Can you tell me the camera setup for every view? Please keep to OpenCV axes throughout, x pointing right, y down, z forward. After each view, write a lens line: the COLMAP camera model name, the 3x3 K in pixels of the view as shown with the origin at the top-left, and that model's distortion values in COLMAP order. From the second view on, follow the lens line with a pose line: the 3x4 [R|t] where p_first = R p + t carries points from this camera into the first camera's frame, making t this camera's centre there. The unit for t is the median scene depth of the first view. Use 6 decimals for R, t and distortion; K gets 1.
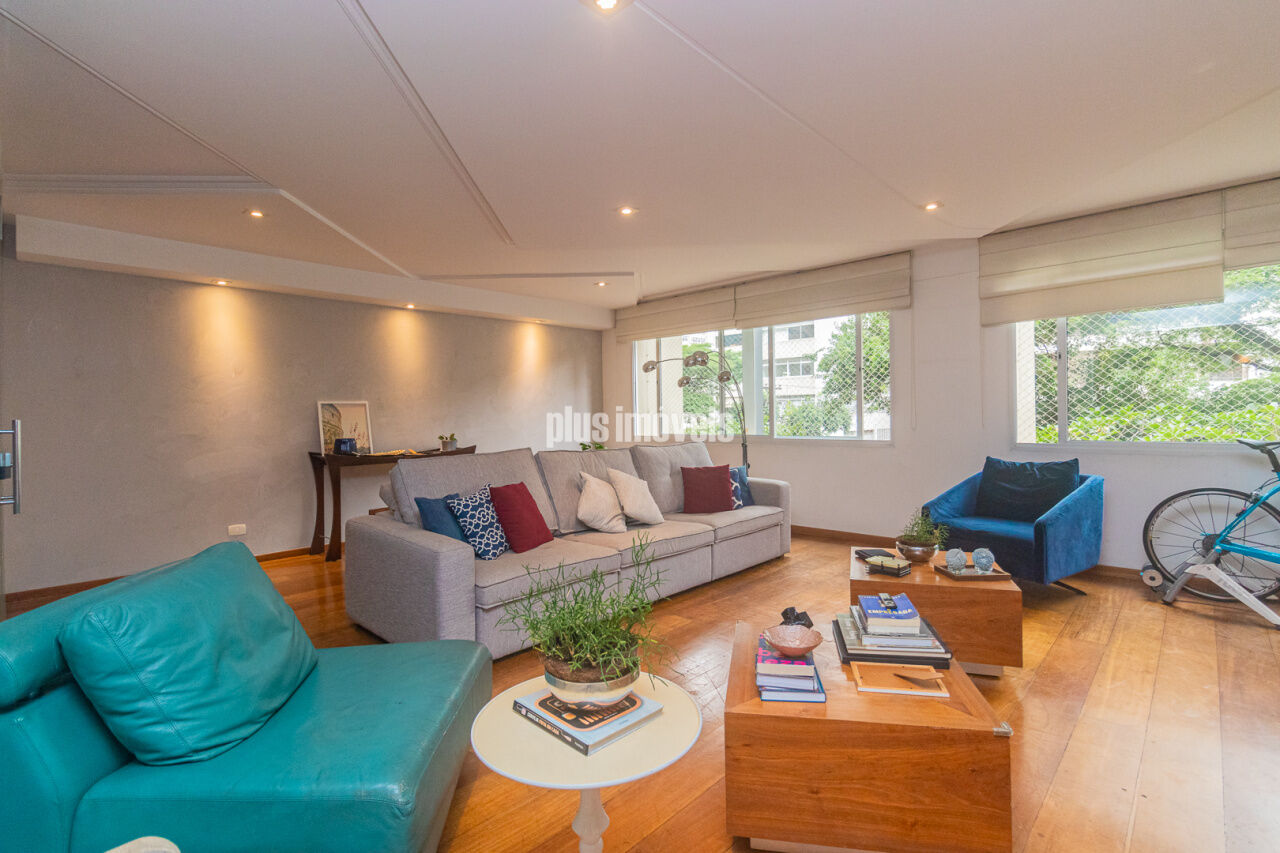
lens RADIAL K [[580.9, 0, 640.0], [0, 580.9, 426.5], [0, 0, 1]] dist [0.000293, 0.000162]
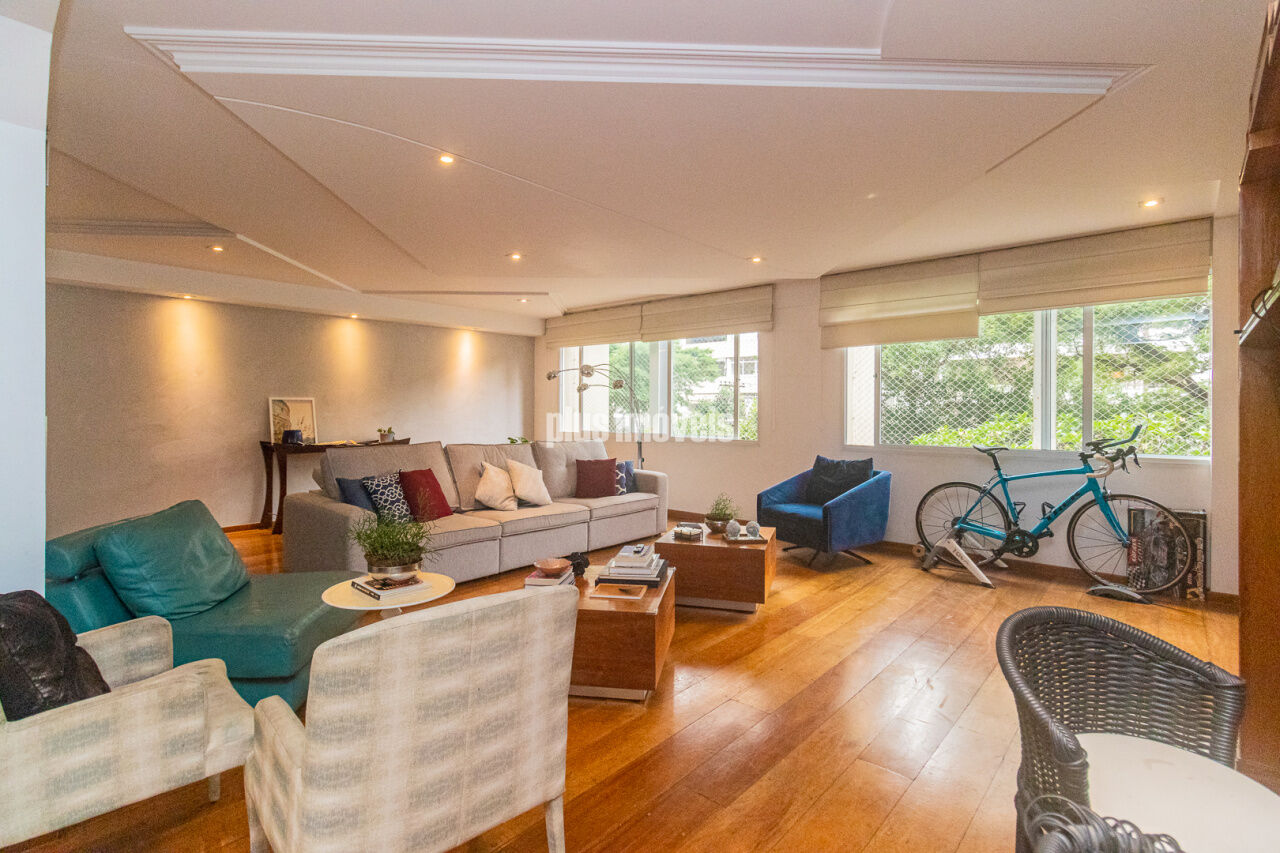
lens RADIAL K [[593.4, 0, 640.1], [0, 593.4, 418.8], [0, 0, 1]] dist [0.000199, 0.000120]
pose [[0.999133, 0.020224, 0.036402, 0.164507], [-0.020140, 0.999794, -0.002674, -0.014345], [-0.036448, 0.001939, 0.999334, -0.242890]]
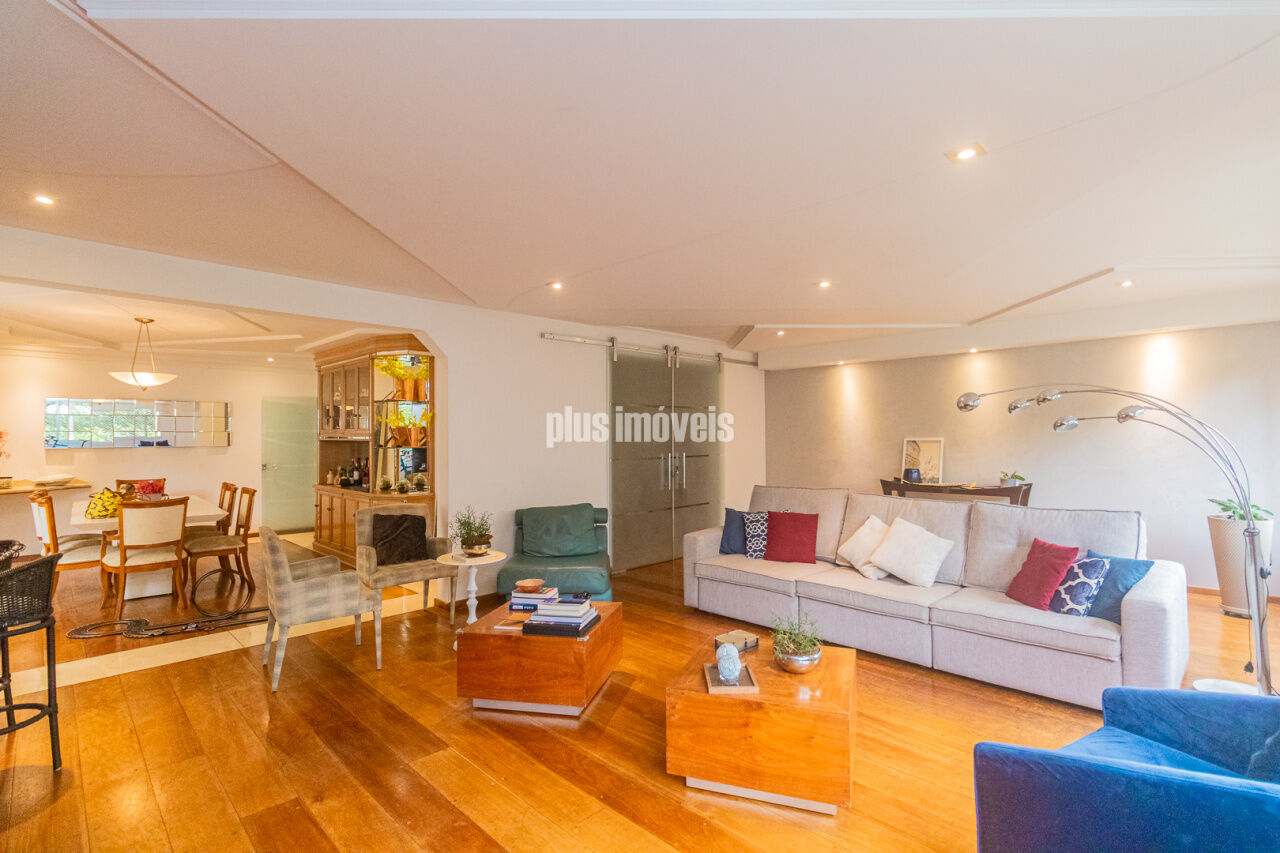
lens RADIAL K [[600.2, 0, 667.0], [0, 600.2, 431.7], [0, 0, 1]] dist [0.002358, 0.000682]
pose [[0.004869, 0.008280, -0.999954, 0.892351], [-0.011887, 0.999896, 0.008222, -0.073028], [0.999917, 0.011847, 0.004967, 0.541623]]
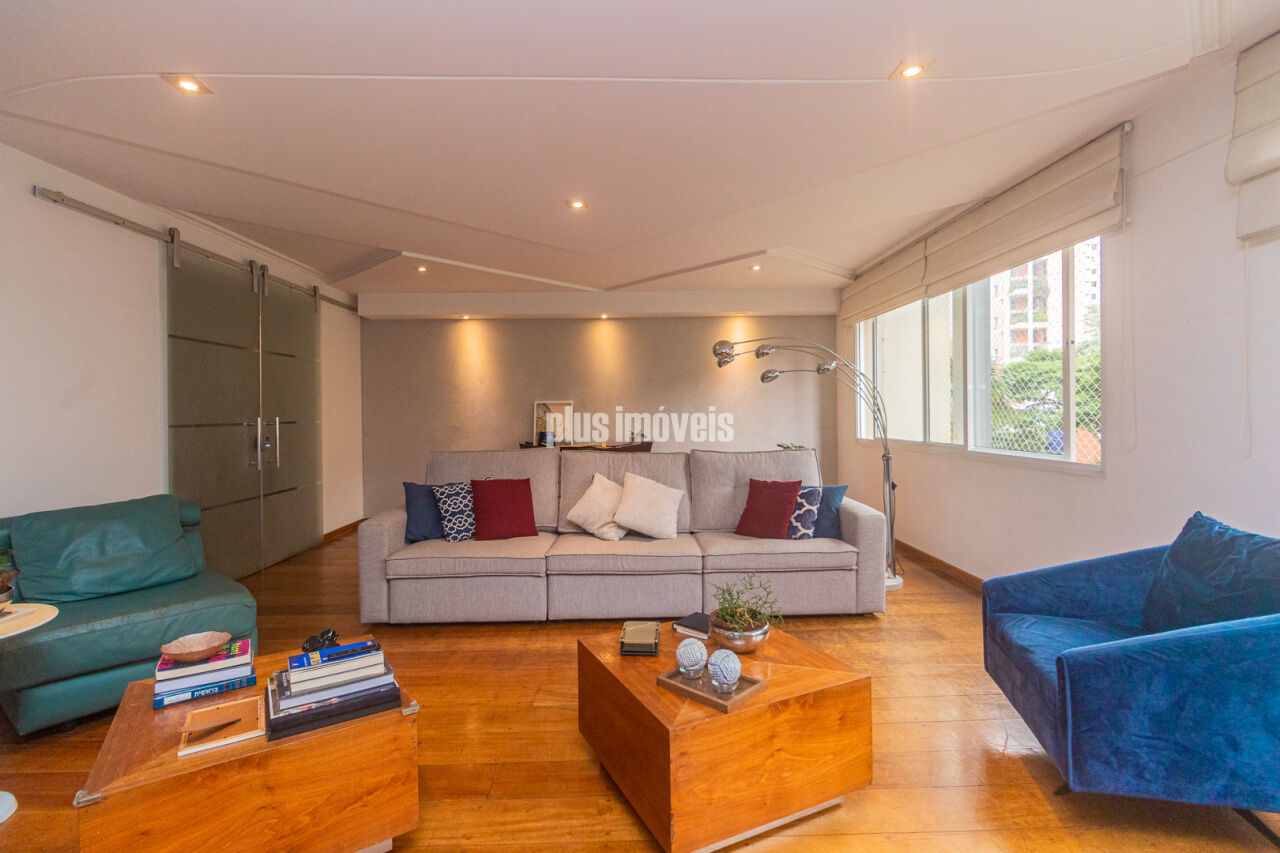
lens RADIAL K [[593.4, 0, 640.1], [0, 593.4, 418.8], [0, 0, 1]] dist [0.000199, 0.000120]
pose [[0.708161, 0.015738, -0.705876, 0.589775], [-0.013823, 0.999869, 0.008425, -0.022474], [0.705916, 0.003791, 0.708286, 0.295404]]
